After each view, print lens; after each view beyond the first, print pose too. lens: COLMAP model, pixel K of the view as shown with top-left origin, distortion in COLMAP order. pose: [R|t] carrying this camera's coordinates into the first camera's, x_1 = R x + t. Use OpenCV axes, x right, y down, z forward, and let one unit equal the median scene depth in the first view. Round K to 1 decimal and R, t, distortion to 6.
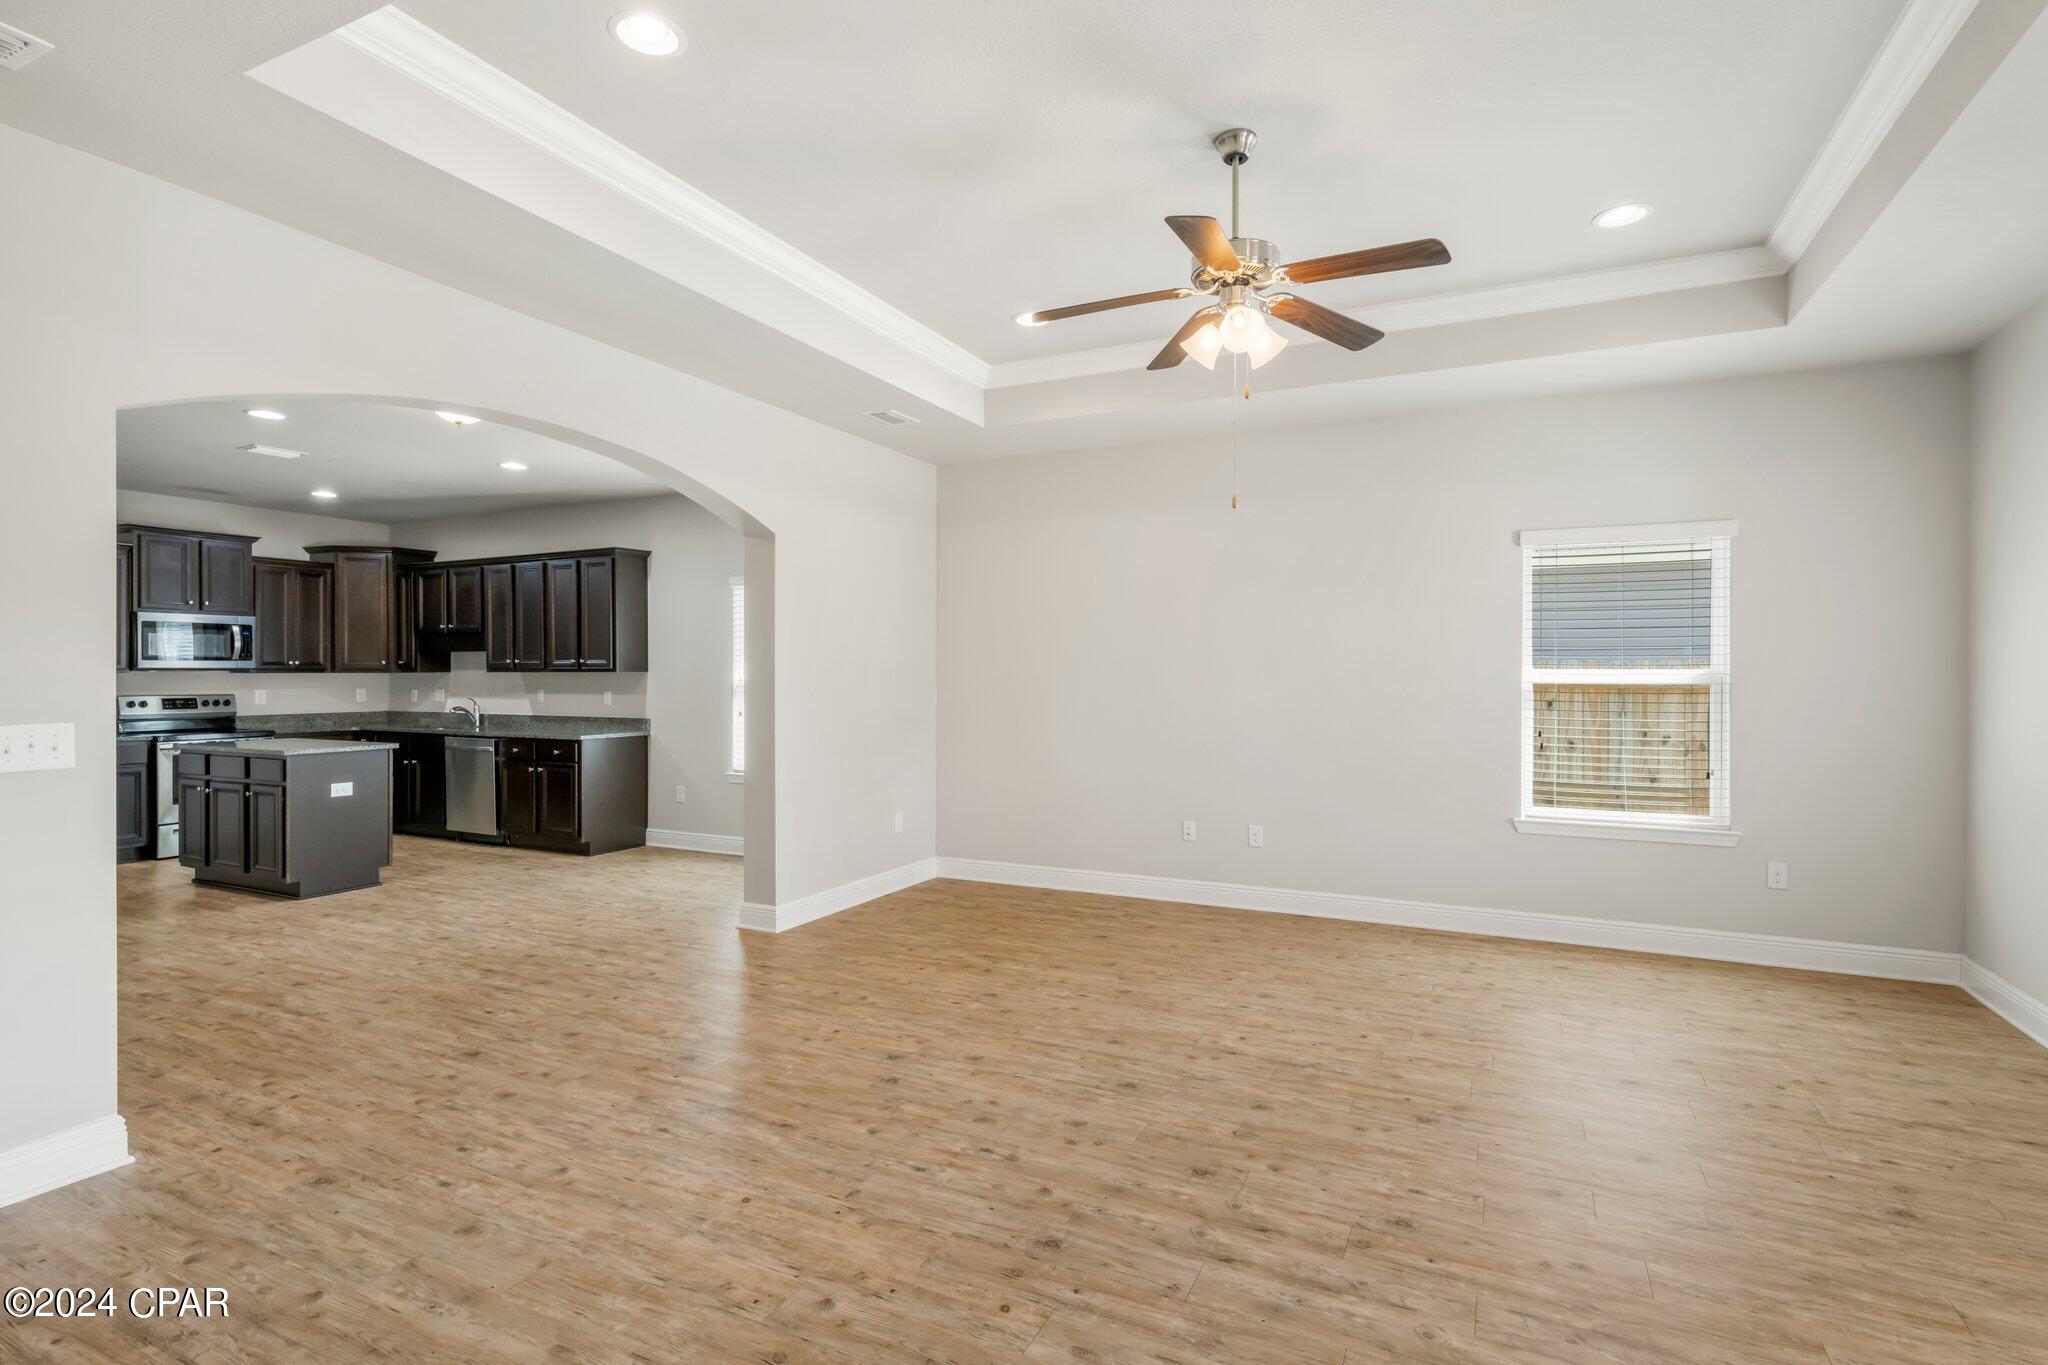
lens RADIAL K [[1003.3, 0, 1022.4], [0, 1003.3, 679.0], [0, 0, 1]] dist [0.001296, 0.000132]
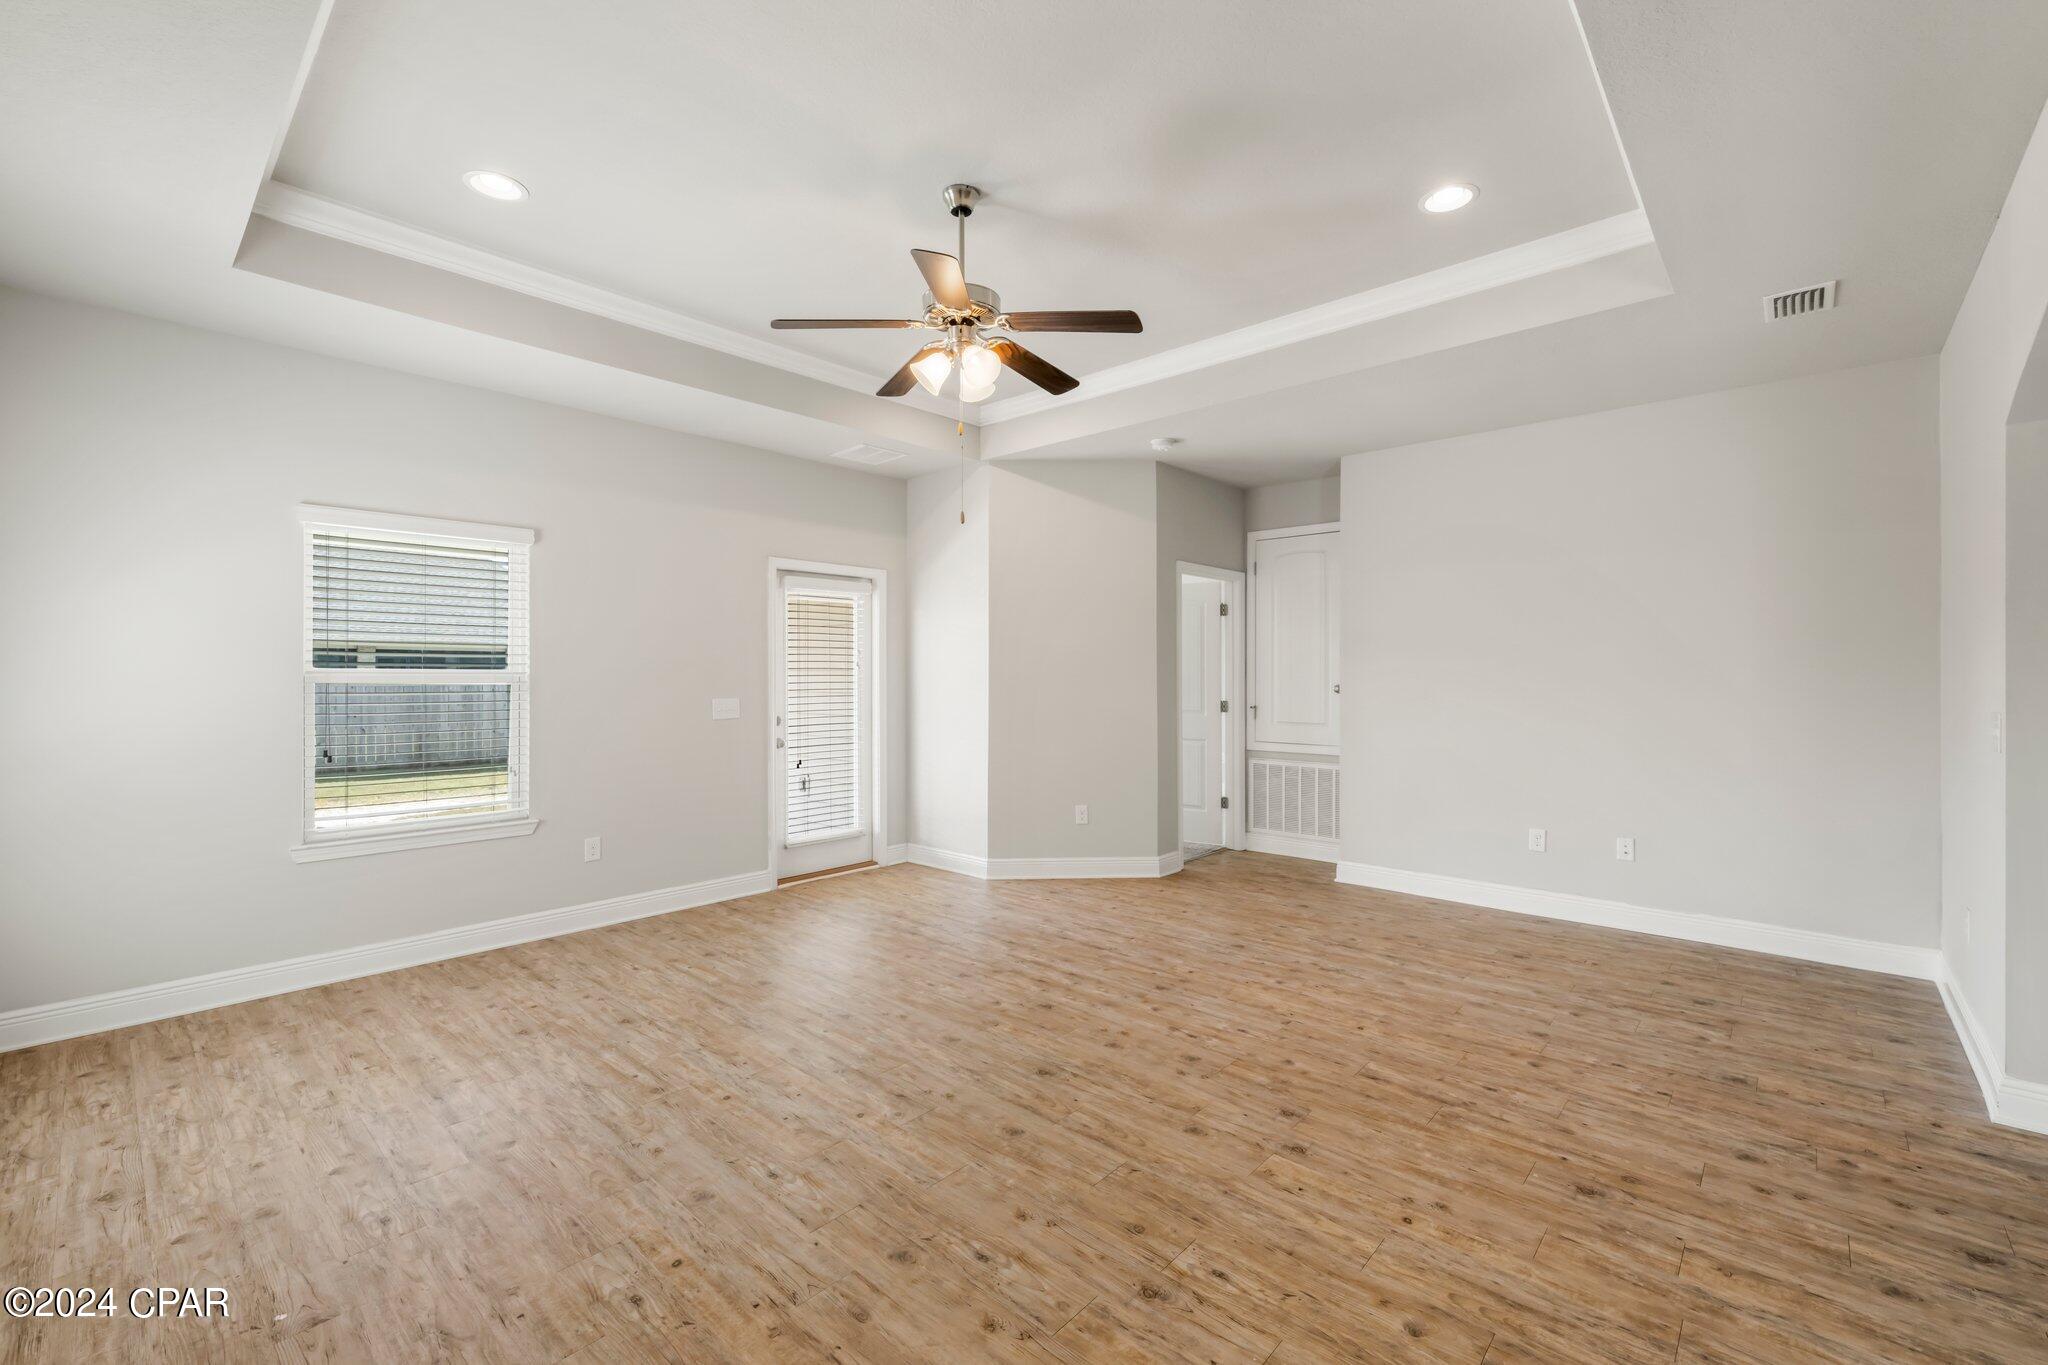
lens RADIAL K [[851.8, 0, 1012.8], [0, 851.8, 676.4], [0, 0, 1]] dist [-0.000321, -0.000075]
pose [[-0.957659, -0.000701, 0.287906, -0.120142], [0.001121, 0.999980, 0.006166, -0.007124], [-0.287904, 0.006228, -0.957639, 1.941567]]
